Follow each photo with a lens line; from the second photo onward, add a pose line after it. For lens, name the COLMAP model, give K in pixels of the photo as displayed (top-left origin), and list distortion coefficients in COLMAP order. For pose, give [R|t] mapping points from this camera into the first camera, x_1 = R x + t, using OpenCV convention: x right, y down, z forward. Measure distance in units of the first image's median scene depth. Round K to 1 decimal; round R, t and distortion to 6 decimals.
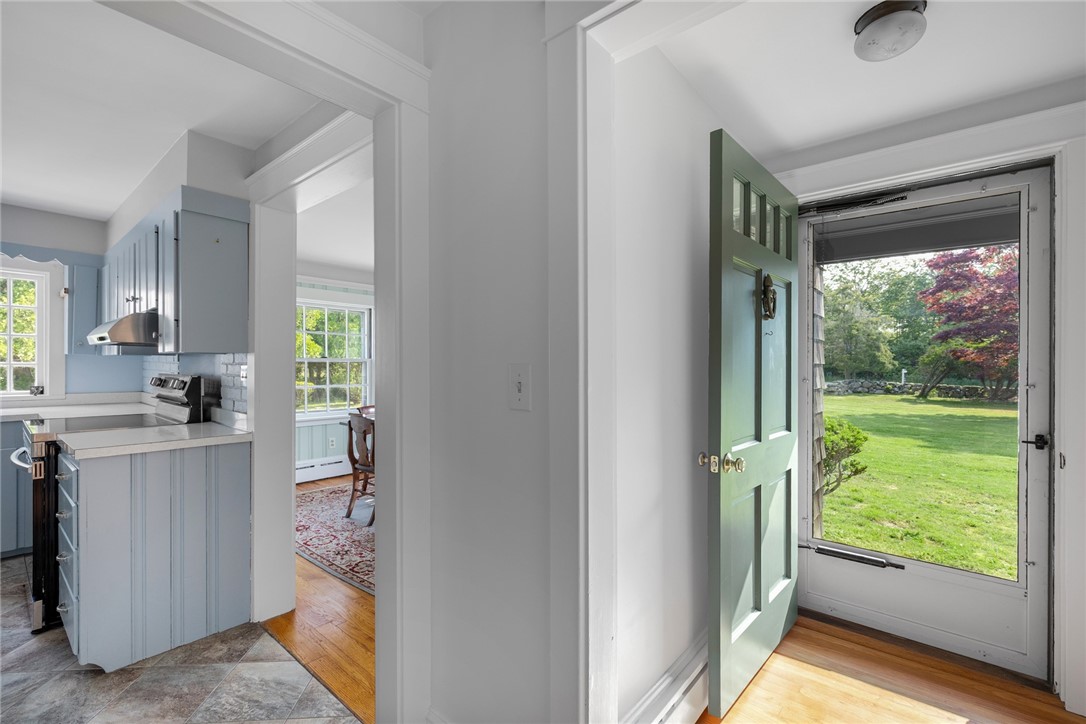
lens RADIAL K [[462.2, 0, 537.2], [0, 462.2, 370.2], [0, 0, 1]] dist [-0.002969, 0.000195]
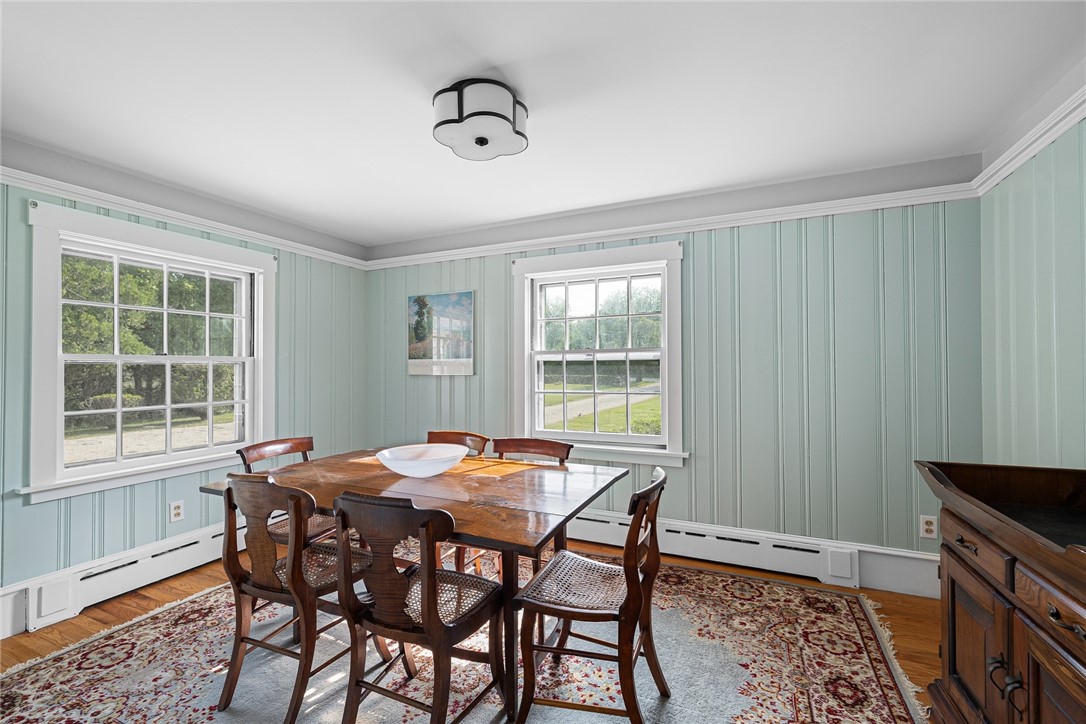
lens RADIAL K [[462.2, 0, 547.7], [0, 462.2, 363.3], [0, 0, 1]] dist [-0.002969, 0.000195]
pose [[0.963755, -0.005918, 0.266723, -0.184752], [0.012438, 0.999663, -0.022764, 0.002013], [-0.266499, 0.025257, 0.963504, 0.393266]]
